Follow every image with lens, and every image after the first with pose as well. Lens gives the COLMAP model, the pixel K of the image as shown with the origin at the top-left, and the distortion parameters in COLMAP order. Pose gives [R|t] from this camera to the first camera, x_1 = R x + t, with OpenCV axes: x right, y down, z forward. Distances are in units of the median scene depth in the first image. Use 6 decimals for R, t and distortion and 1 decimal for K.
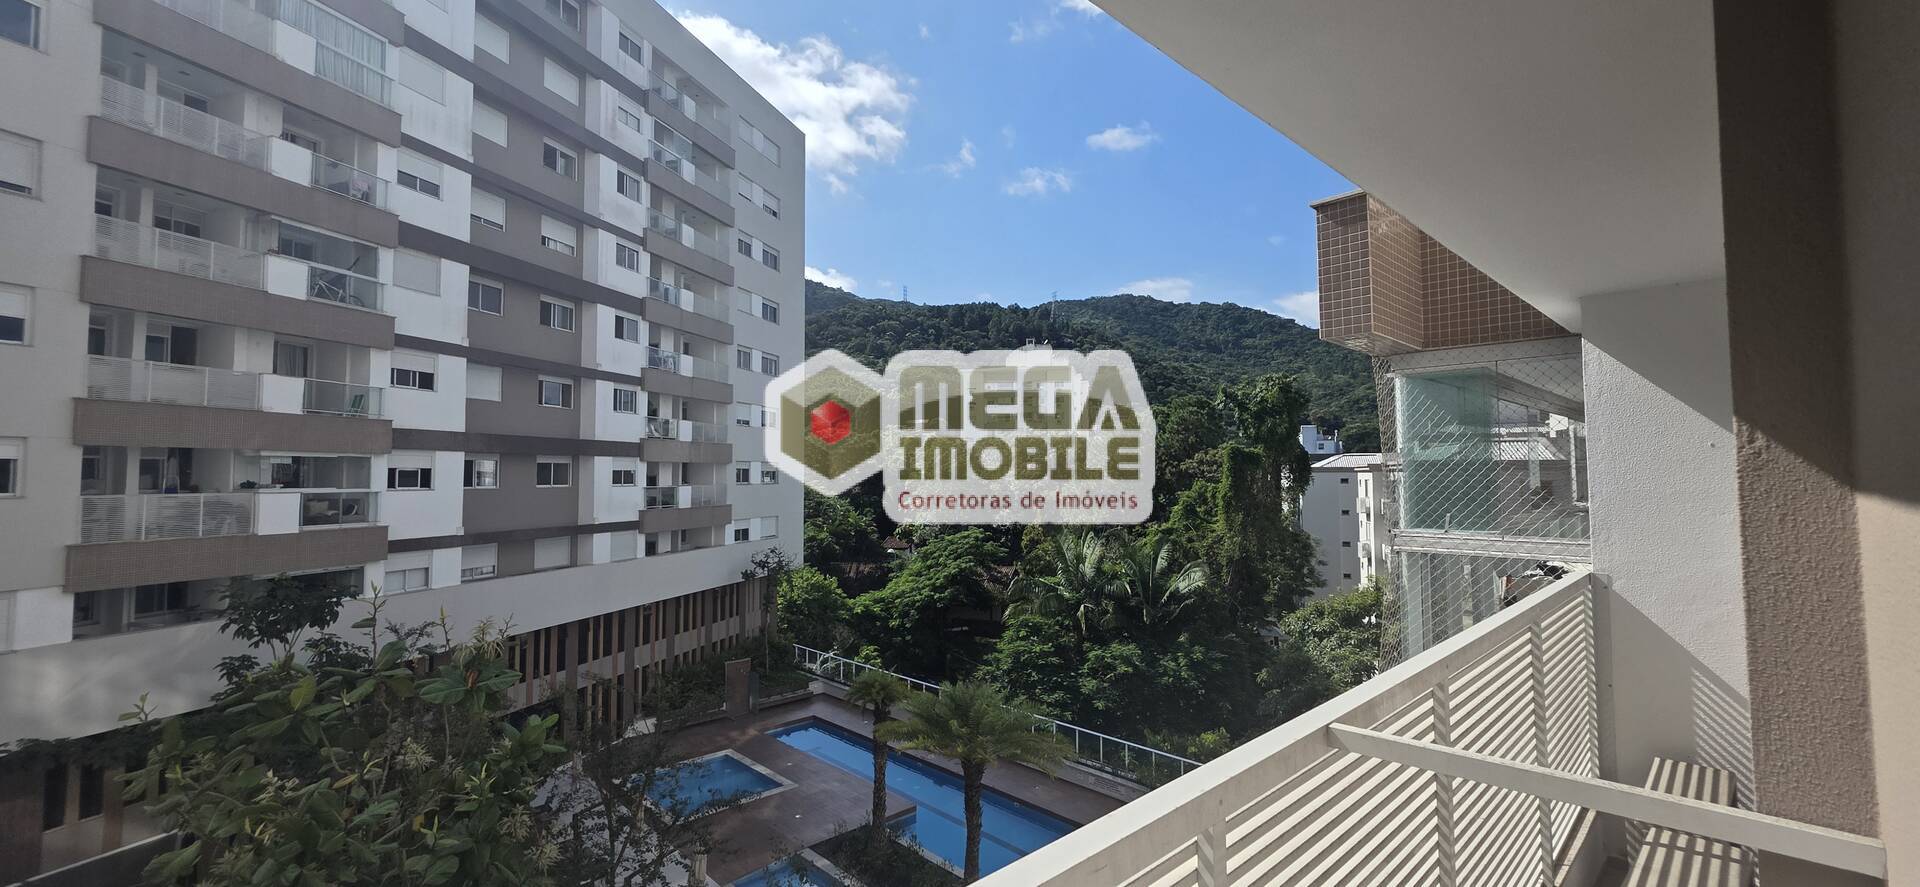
lens RADIAL K [[768.6, 0, 960.2], [0, 768.6, 439.9], [0, 0, 1]] dist [0.003013, 0.000034]
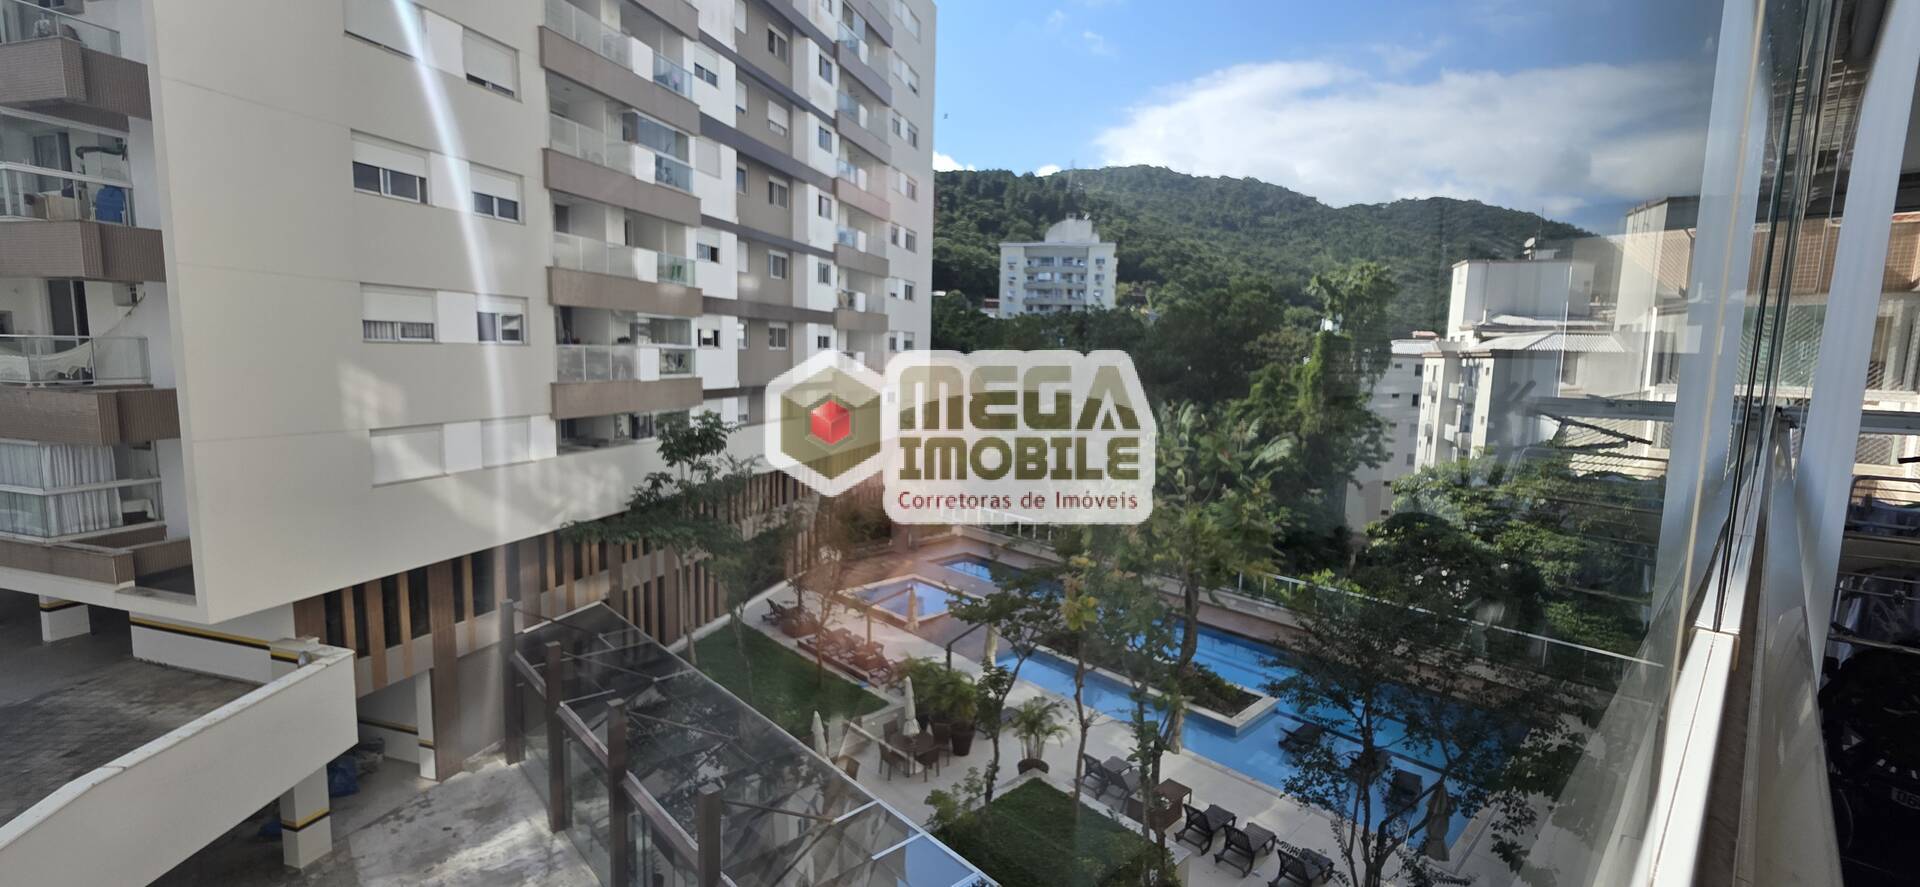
lens RADIAL K [[778.1, 0, 958.9], [0, 778.1, 440.2], [0, 0, 1]] dist [0.001672, -0.000075]
pose [[0.999560, 0.028824, 0.006992, -0.262227], [-0.029572, 0.986629, 0.160274, 0.000929], [-0.002279, -0.160410, 0.987048, -0.167695]]
